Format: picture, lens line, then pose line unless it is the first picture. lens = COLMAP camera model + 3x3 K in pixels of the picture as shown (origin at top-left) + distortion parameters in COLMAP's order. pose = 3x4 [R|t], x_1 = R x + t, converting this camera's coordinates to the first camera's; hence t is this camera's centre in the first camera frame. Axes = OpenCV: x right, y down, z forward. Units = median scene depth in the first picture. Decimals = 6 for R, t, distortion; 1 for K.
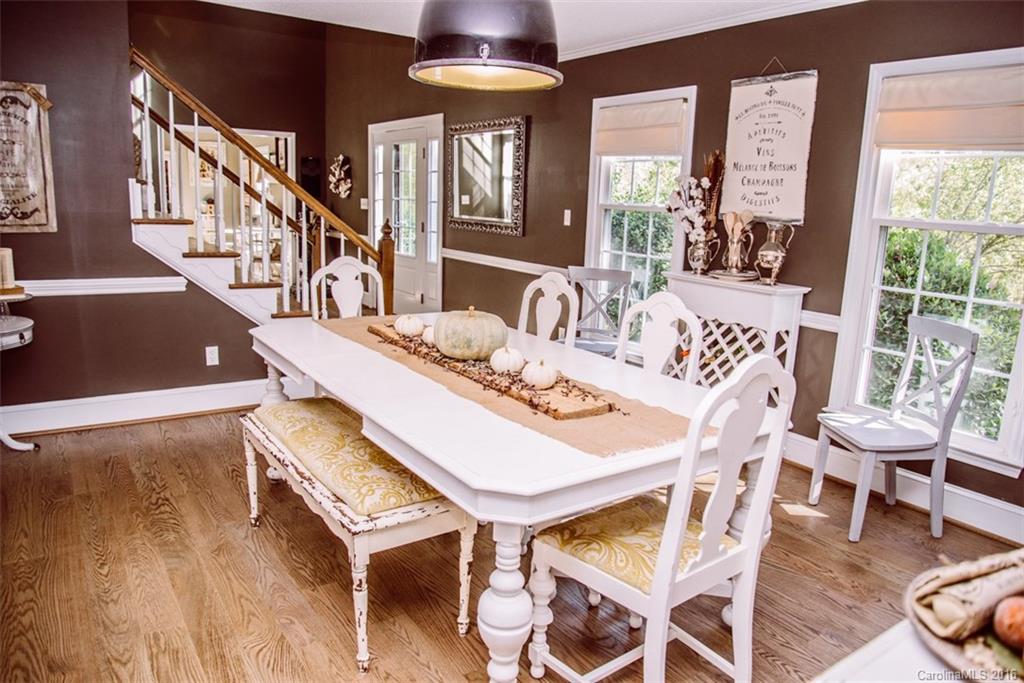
lens RADIAL K [[711.9, 0, 512.4], [0, 711.9, 342.2], [0, 0, 1]] dist [-0.044598, -0.001190]
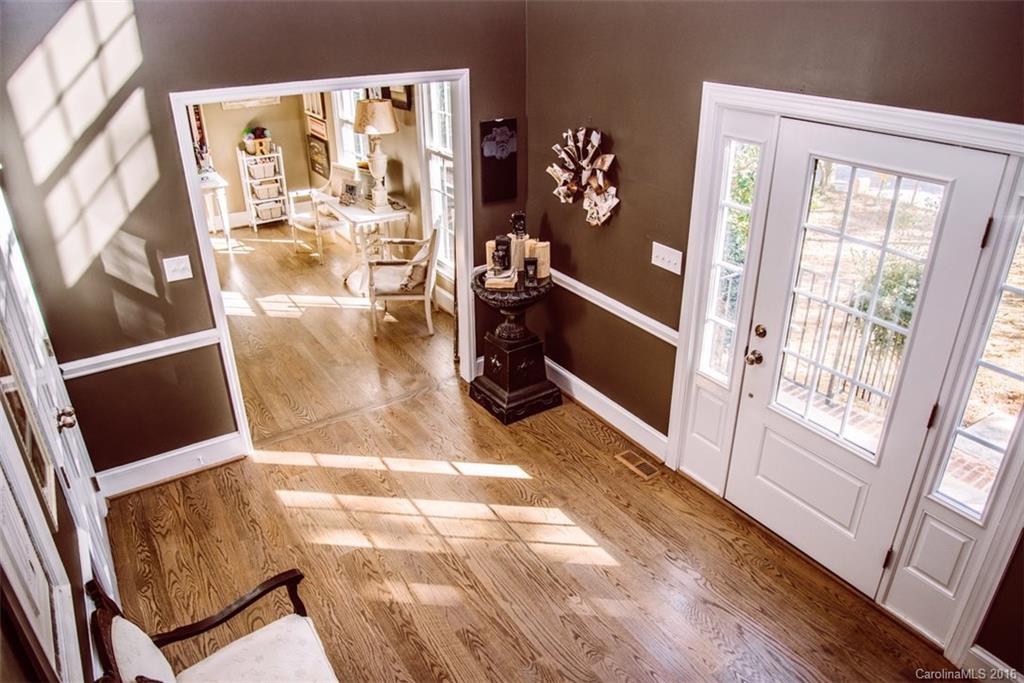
lens RADIAL K [[711.9, 0, 513.0], [0, 711.9, 342.2], [0, 0, 1]] dist [-0.044598, -0.001190]
pose [[0.998658, -0.035095, -0.038084, -0.279683], [0.043586, 0.966725, 0.252076, -0.251000], [0.027970, -0.253398, 0.966958, 0.540899]]
